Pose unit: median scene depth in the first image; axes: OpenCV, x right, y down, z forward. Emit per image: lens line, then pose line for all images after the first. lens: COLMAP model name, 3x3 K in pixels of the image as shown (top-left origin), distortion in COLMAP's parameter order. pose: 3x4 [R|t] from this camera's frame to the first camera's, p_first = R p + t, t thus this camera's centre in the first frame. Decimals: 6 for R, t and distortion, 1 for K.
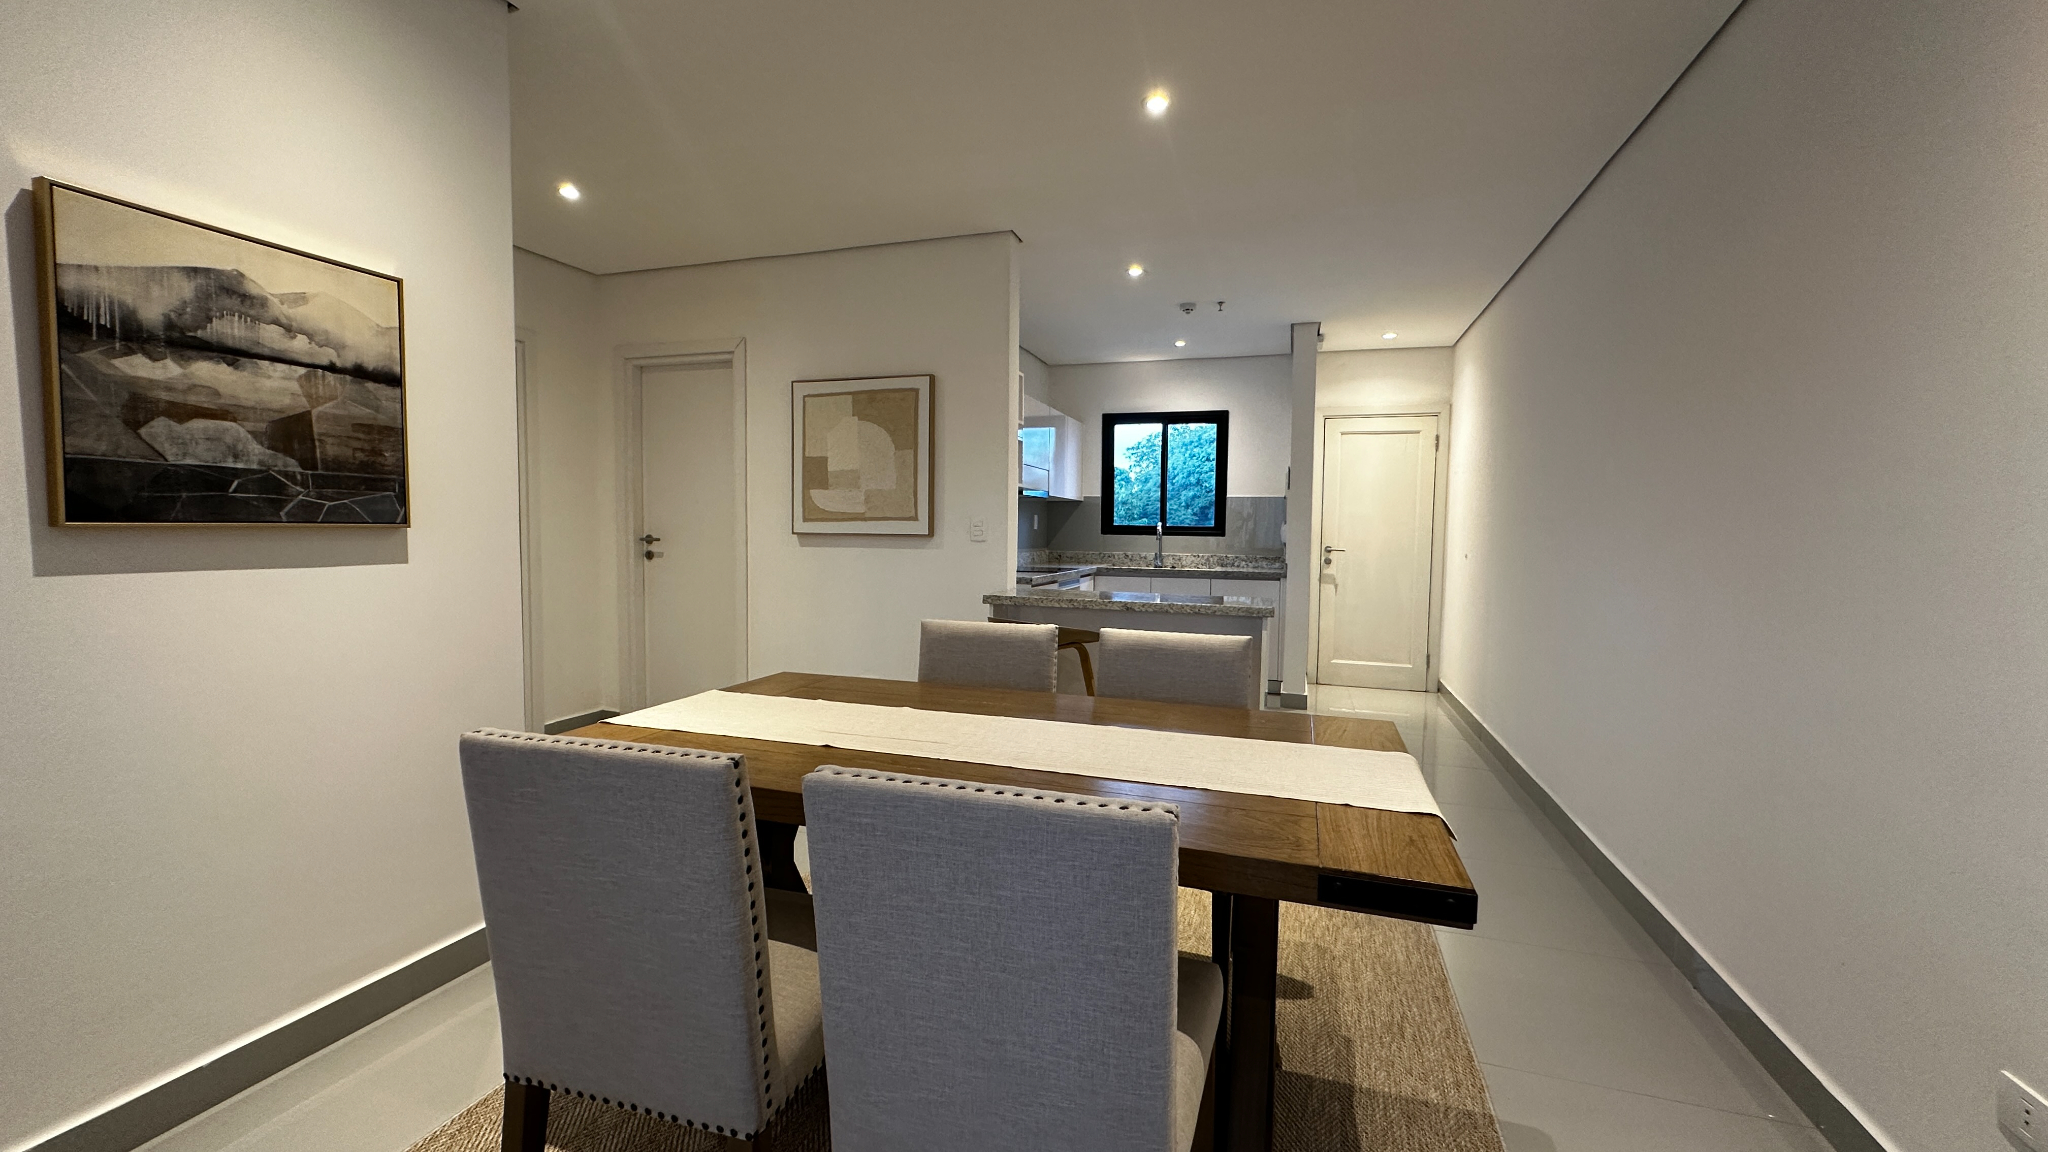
lens RADIAL K [[825.0, 0, 1024.3], [0, 825.0, 572.6], [0, 0, 1]] dist [-0.000903, 0.000257]
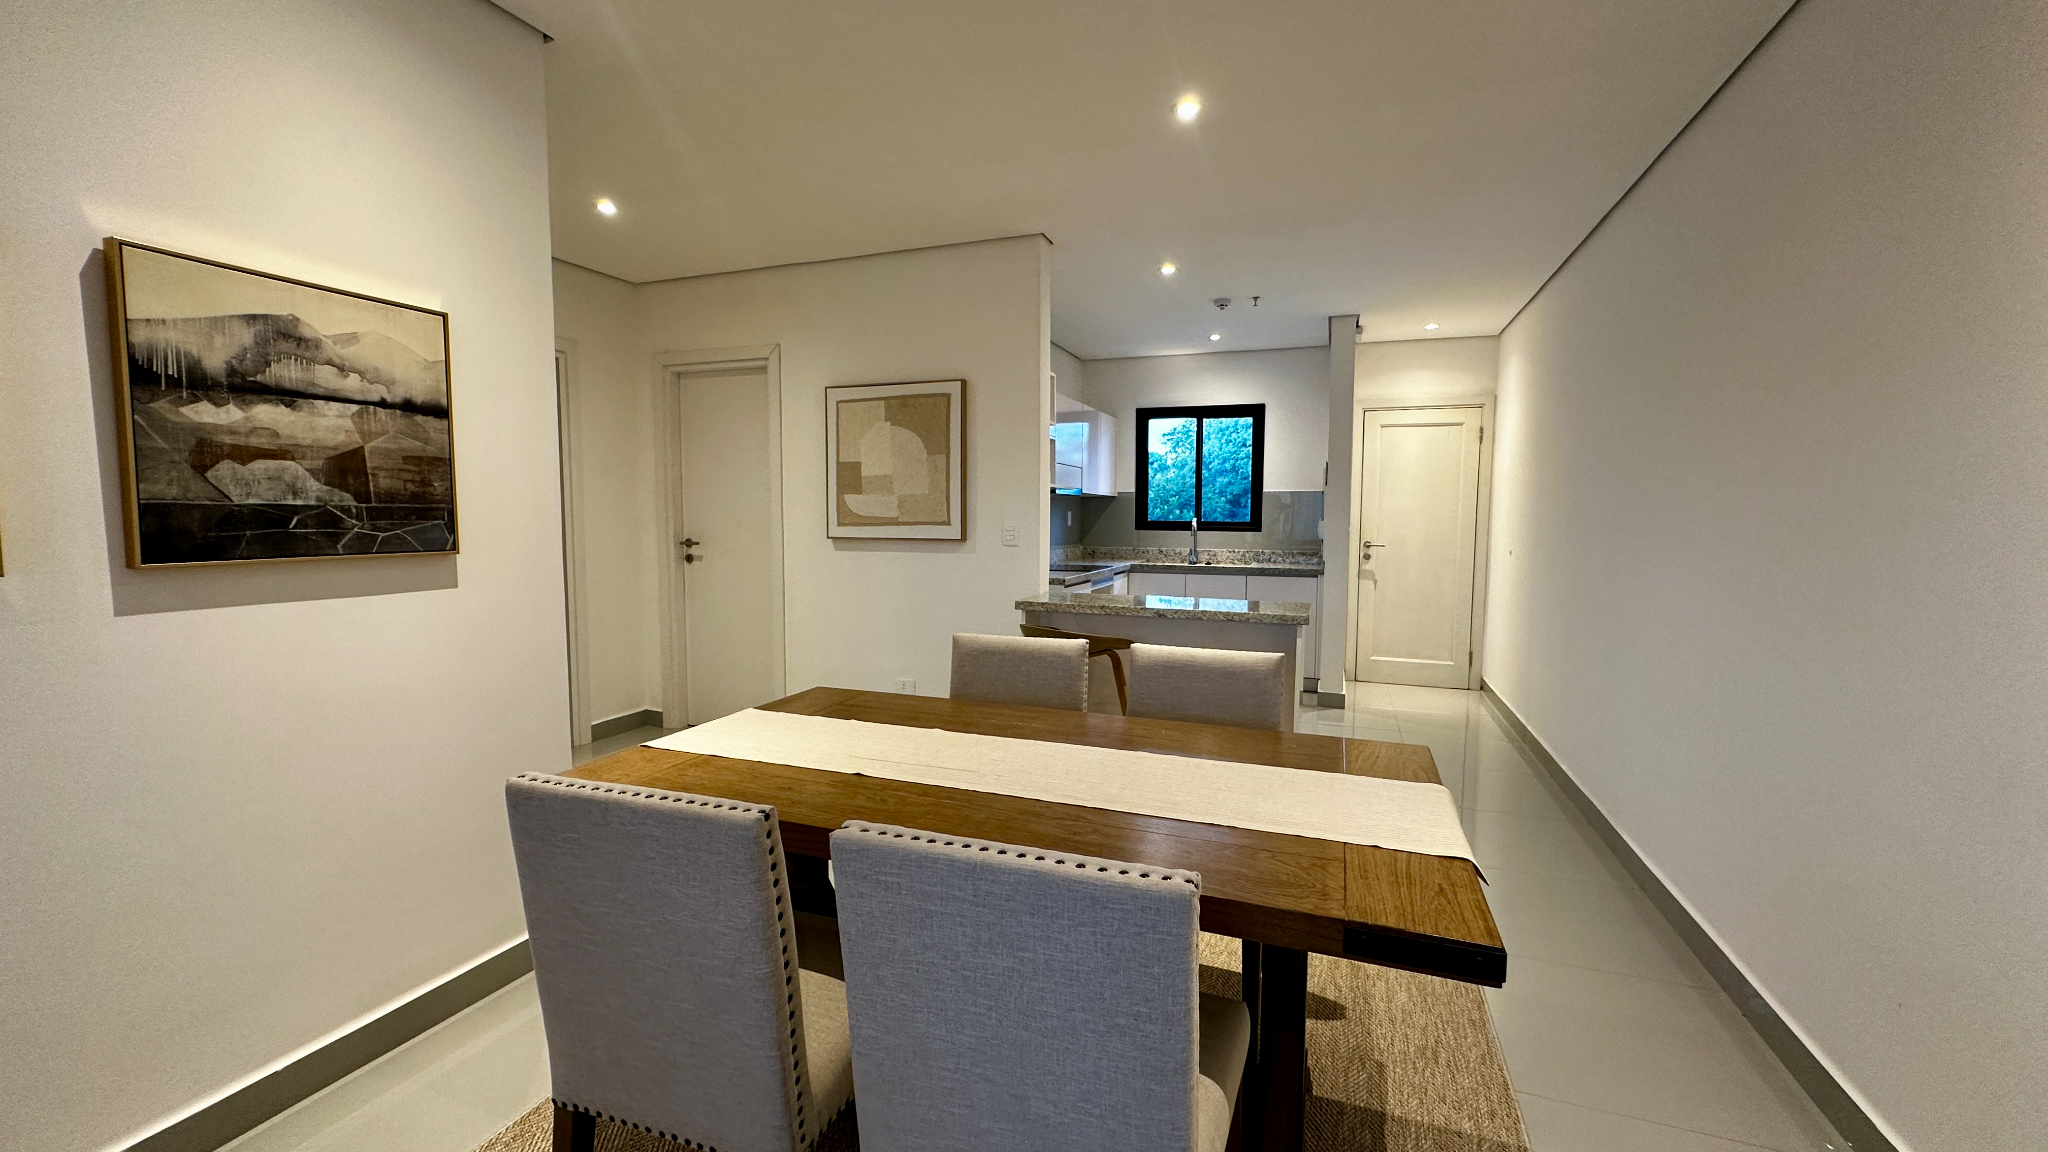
lens RADIAL K [[825.3, 0, 1023.6], [0, 825.3, 572.5], [0, 0, 1]] dist [-0.000629, -0.000331]
pose [[0.999004, -0.004447, -0.044405, 0.009445], [0.005242, 0.999828, 0.017814, -0.049745], [0.044318, -0.018029, 0.998855, -0.003235]]
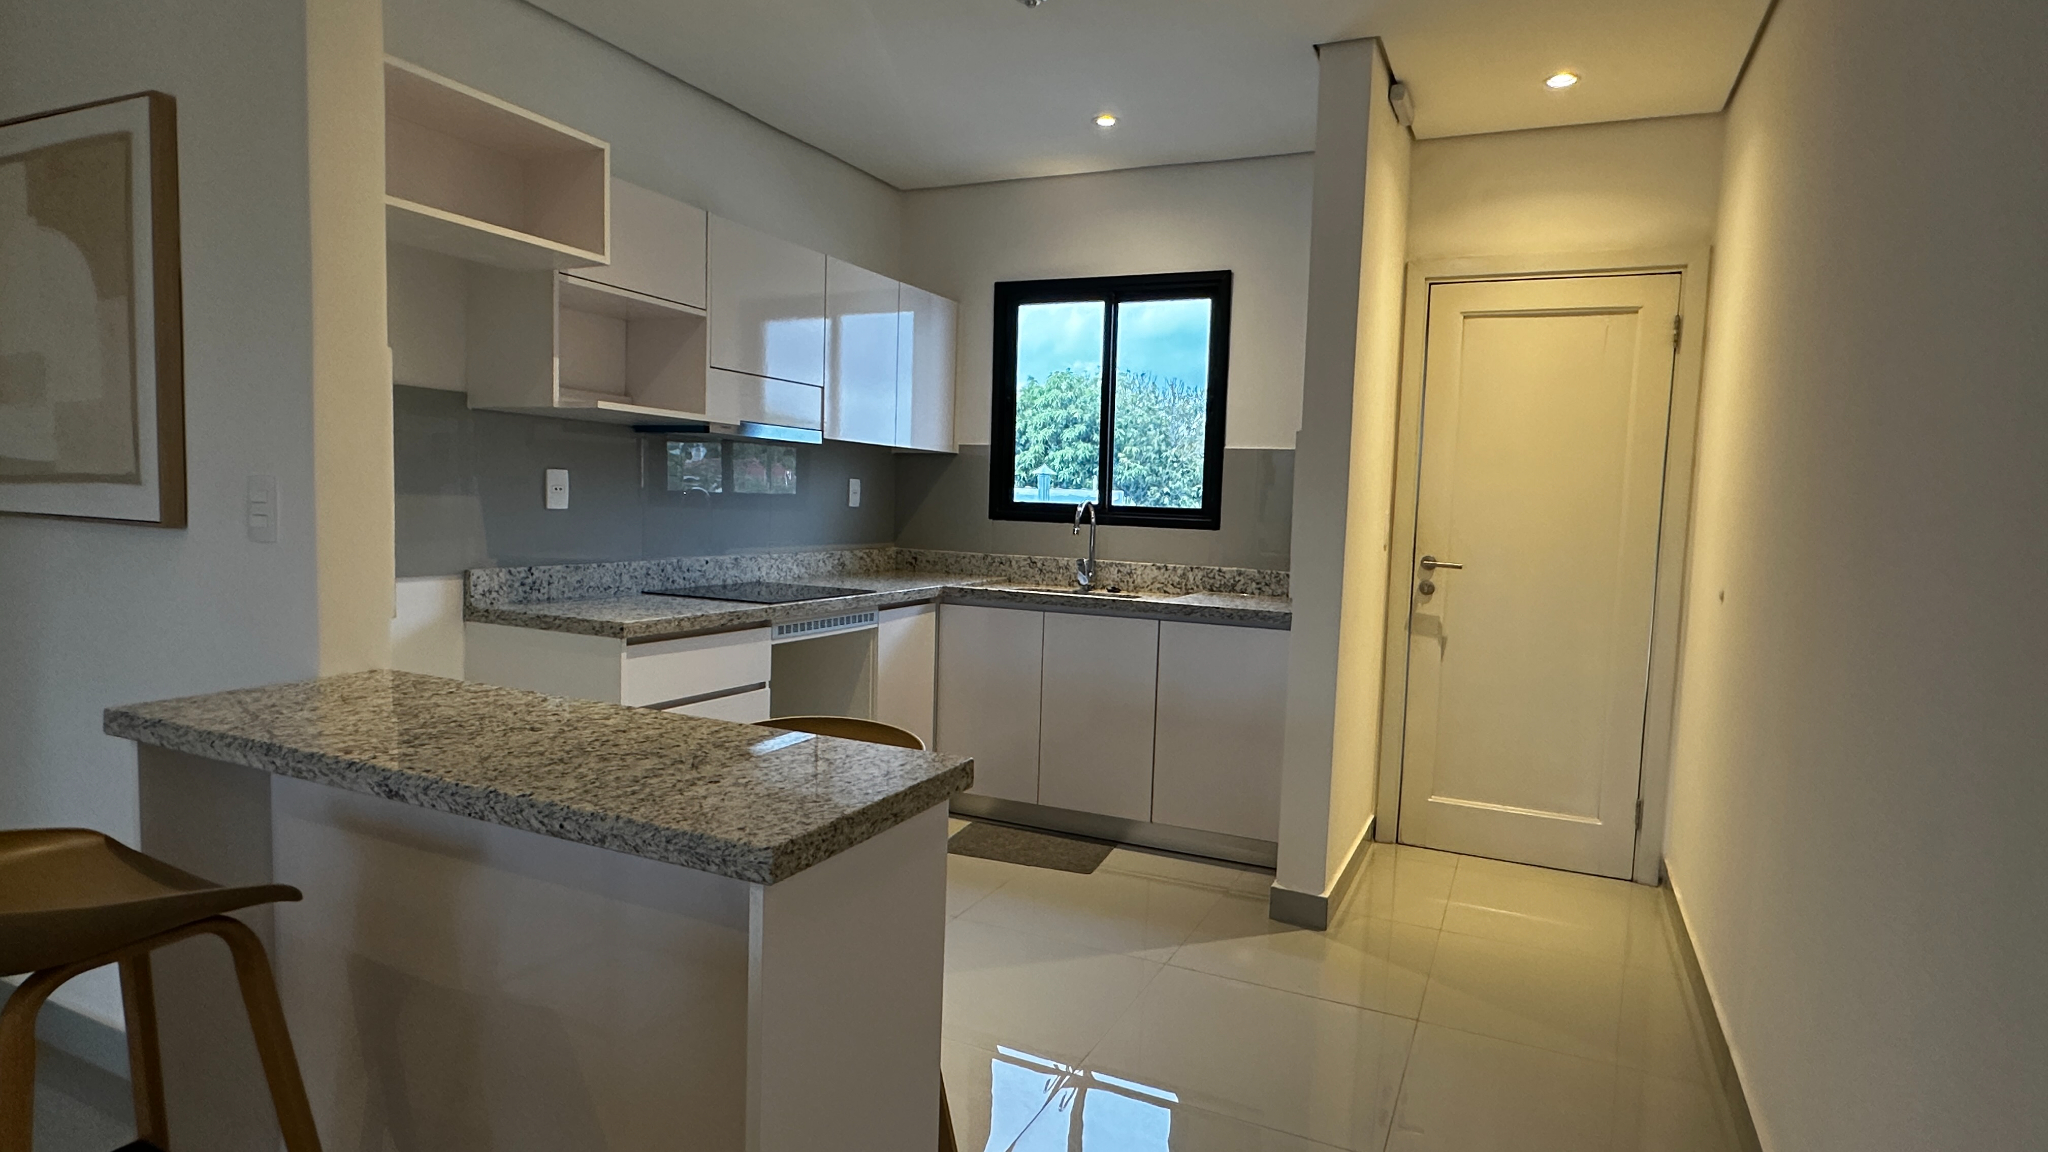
lens RADIAL K [[1112.1, 0, 1024.0], [0, 1112.1, 576.0], [0, 0, 1]] dist [-0.002966, -0.000253]
pose [[0.992542, 0.028599, -0.118499, 0.731809], [-0.026747, 0.999494, 0.017190, -0.087487], [0.118931, -0.013893, 0.992805, 1.166850]]
